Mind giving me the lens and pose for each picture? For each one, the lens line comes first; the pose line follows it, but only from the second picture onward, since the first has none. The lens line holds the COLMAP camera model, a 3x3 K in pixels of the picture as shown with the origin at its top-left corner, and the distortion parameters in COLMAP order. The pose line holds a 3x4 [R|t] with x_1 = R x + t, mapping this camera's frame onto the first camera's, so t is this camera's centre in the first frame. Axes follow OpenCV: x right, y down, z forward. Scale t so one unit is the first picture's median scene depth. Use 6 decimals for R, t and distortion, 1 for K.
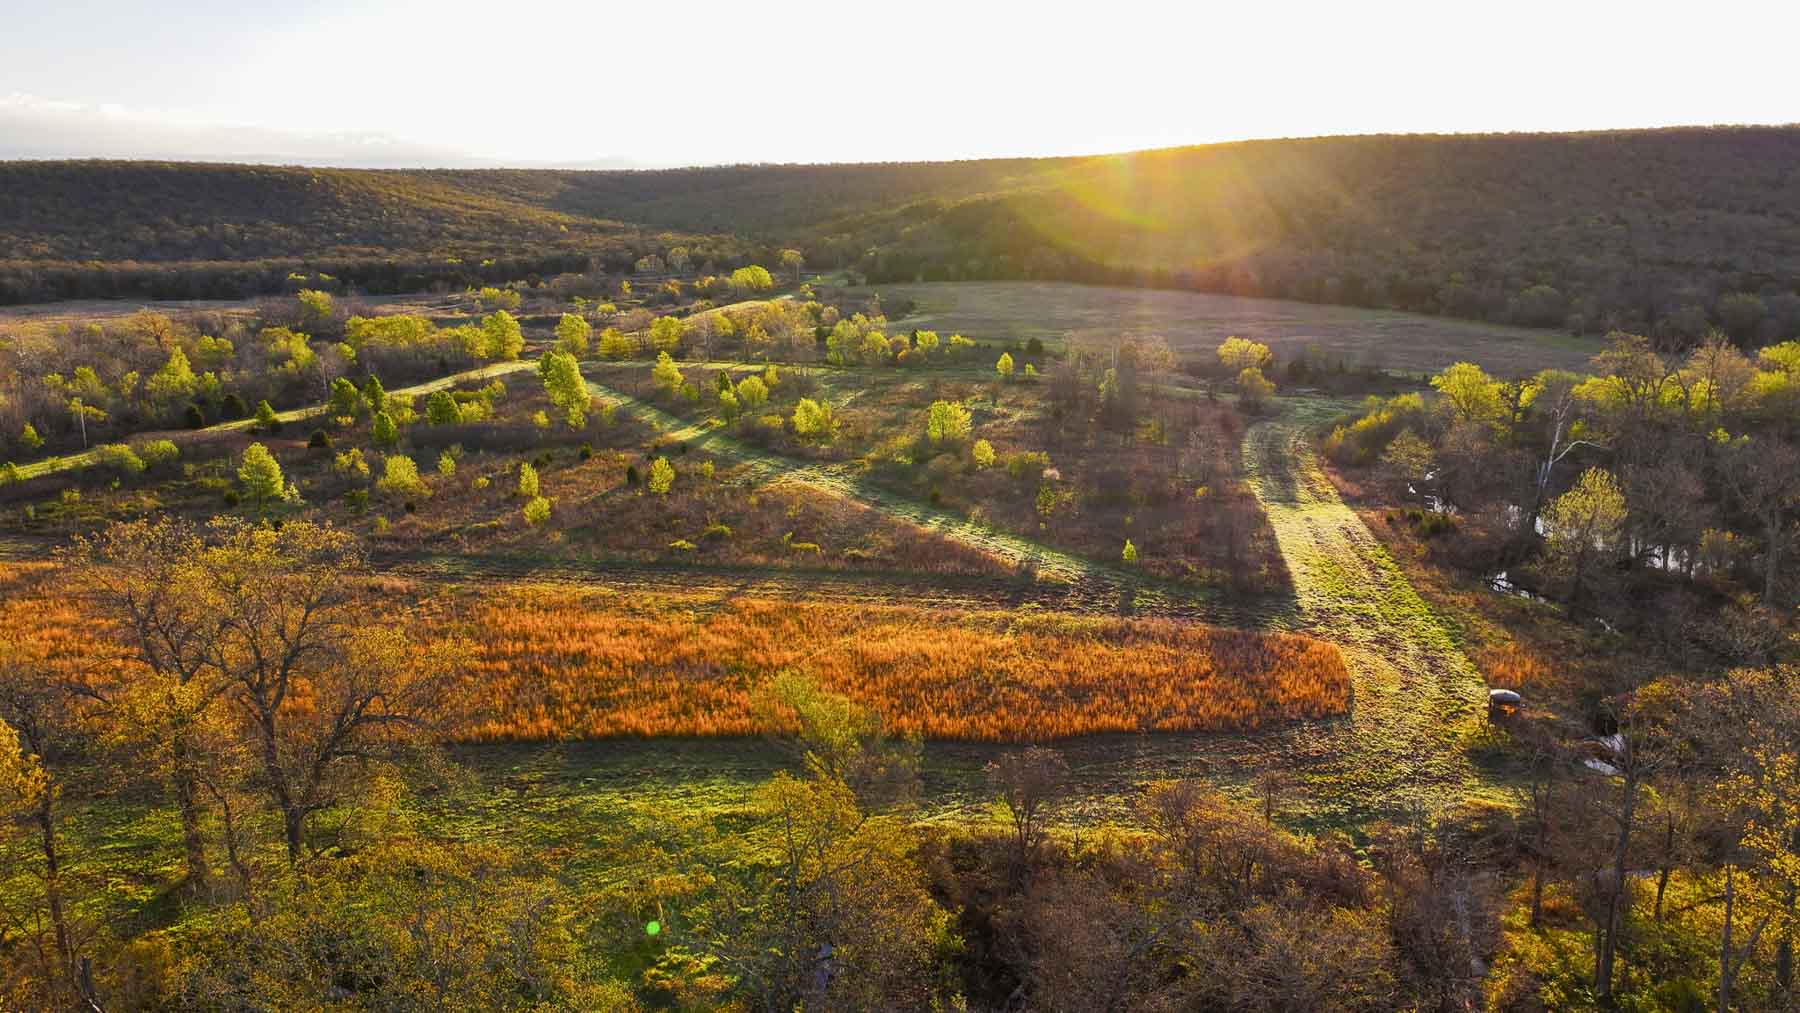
lens RADIAL K [[1303.0, 0, 900.5], [0, 1303.0, 506.2], [0, 0, 1]] dist [0.001656, 0.003800]
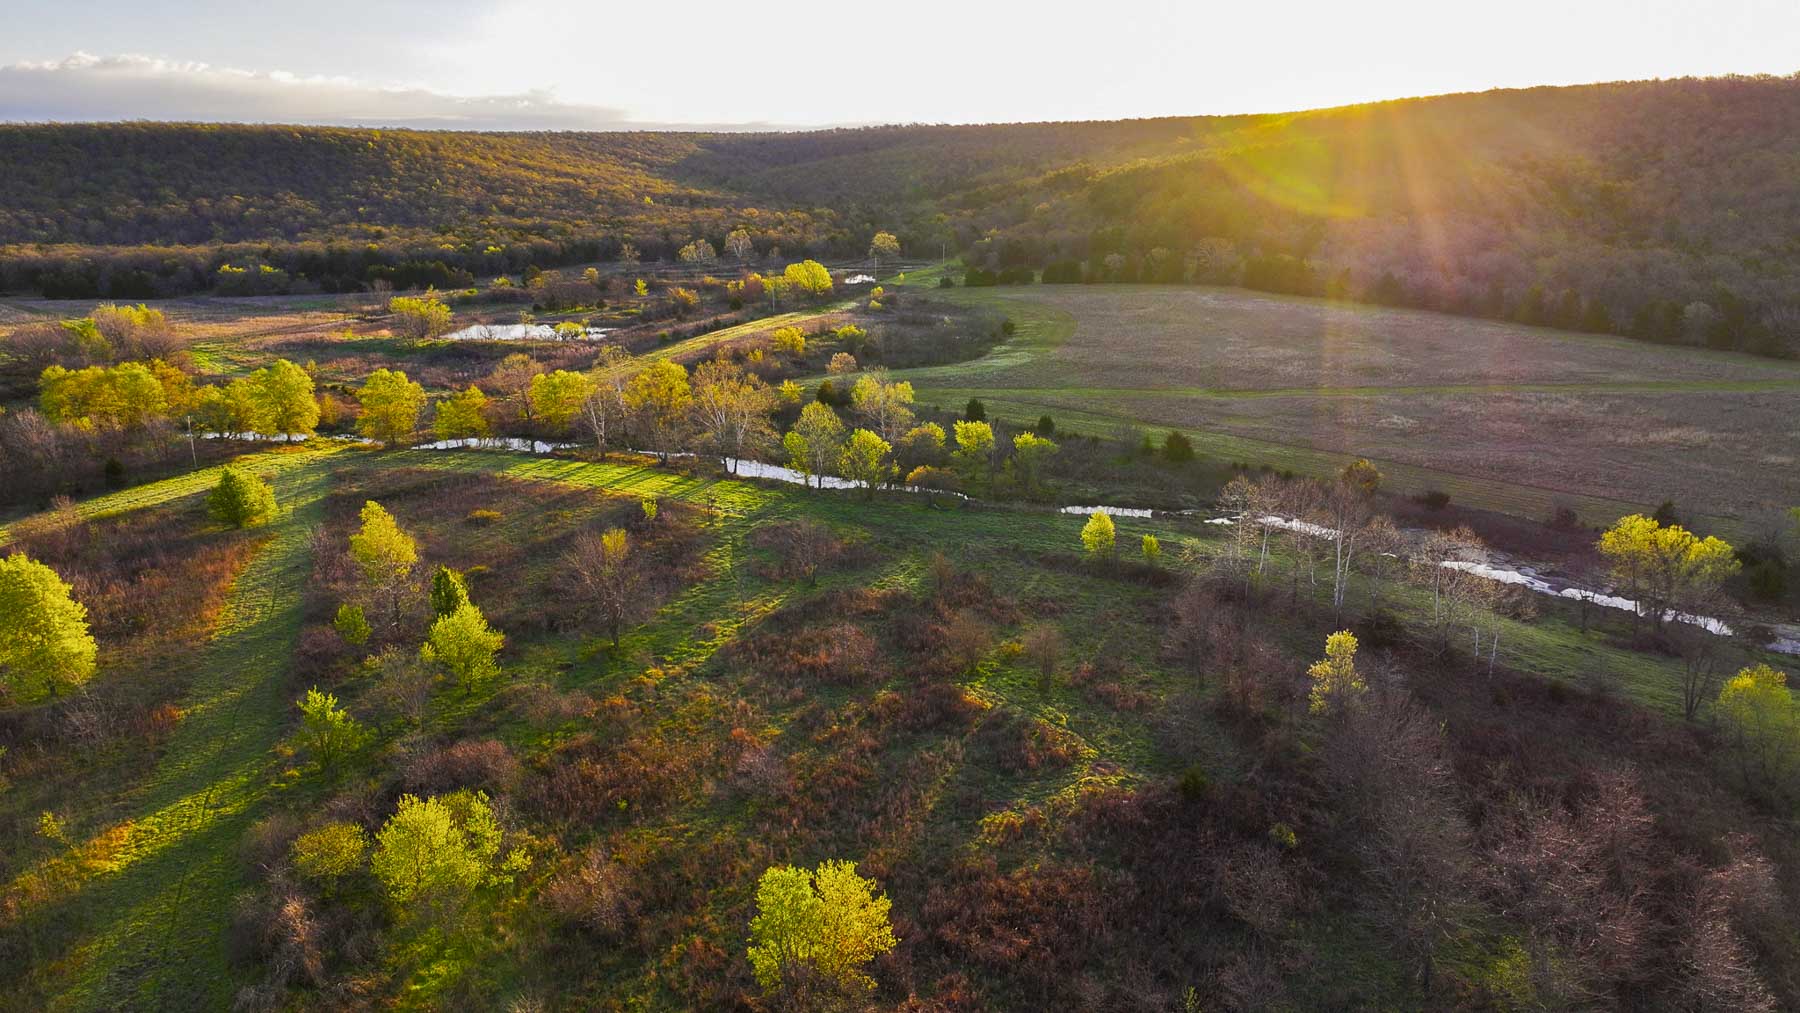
lens RADIAL K [[1303.0, 0, 899.3], [0, 1303.0, 506.3], [0, 0, 1]] dist [0.001656, 0.003800]
pose [[0.991064, 0.033529, -0.129104, 0.031079], [-0.030098, 0.999142, 0.028434, -0.058586], [0.129946, -0.024294, 0.991223, 0.236504]]
